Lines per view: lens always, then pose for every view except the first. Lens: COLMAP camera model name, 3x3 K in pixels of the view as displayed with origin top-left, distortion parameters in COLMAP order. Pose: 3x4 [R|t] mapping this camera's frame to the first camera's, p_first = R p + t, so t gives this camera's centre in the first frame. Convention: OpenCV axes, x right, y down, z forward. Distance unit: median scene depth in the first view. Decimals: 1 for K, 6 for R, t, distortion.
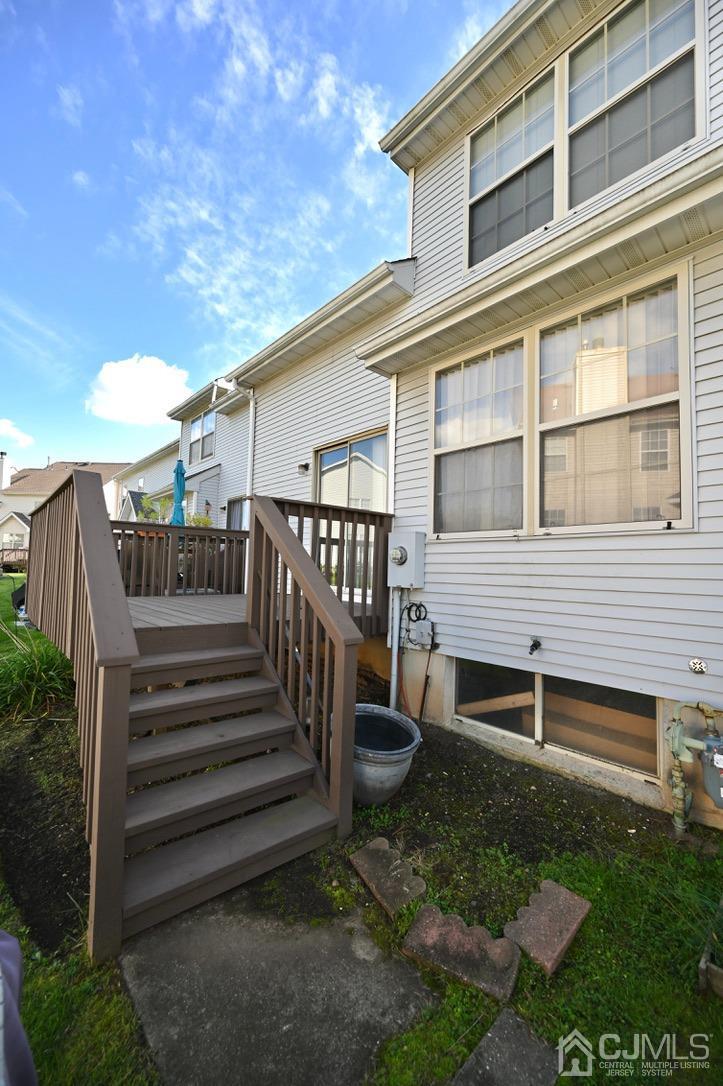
lens RADIAL K [[427.4, 0, 359.1], [0, 427.4, 544.5], [0, 0, 1]] dist [-0.002318, 0.001141]
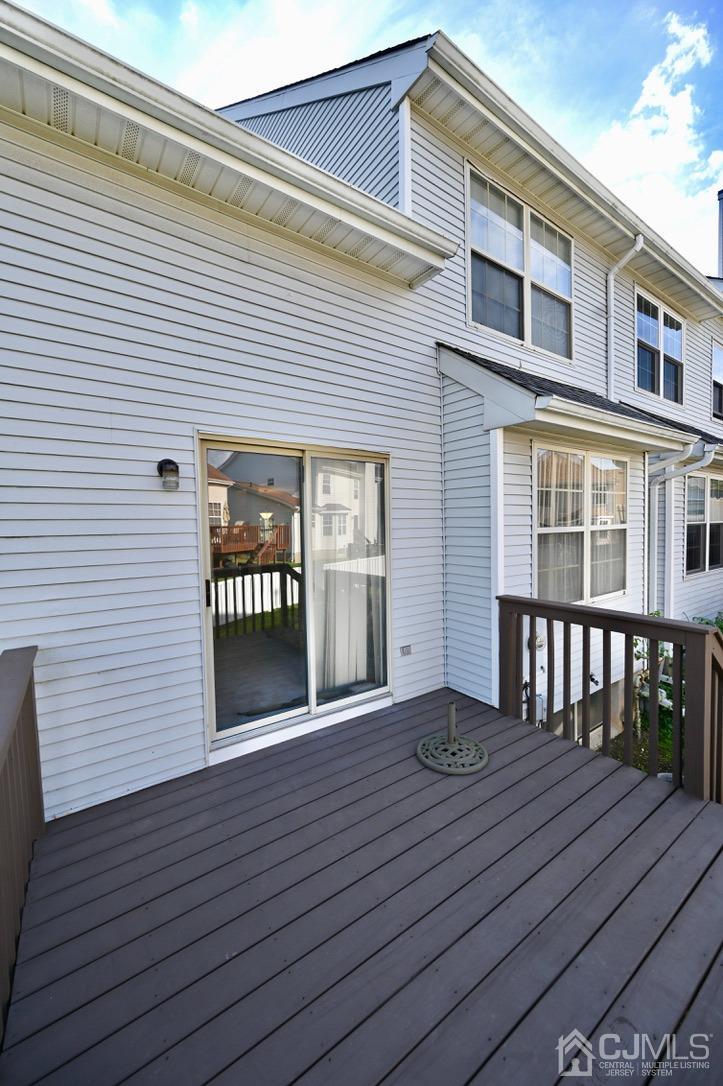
lens RADIAL K [[427.4, 0, 360.7], [0, 427.4, 542.9], [0, 0, 1]] dist [-0.002318, 0.001141]
pose [[0.120099, -0.071586, 0.990178, -0.758492], [-0.034029, 0.996514, 0.076172, -0.214347], [-0.992178, -0.042843, 0.117245, 1.117204]]
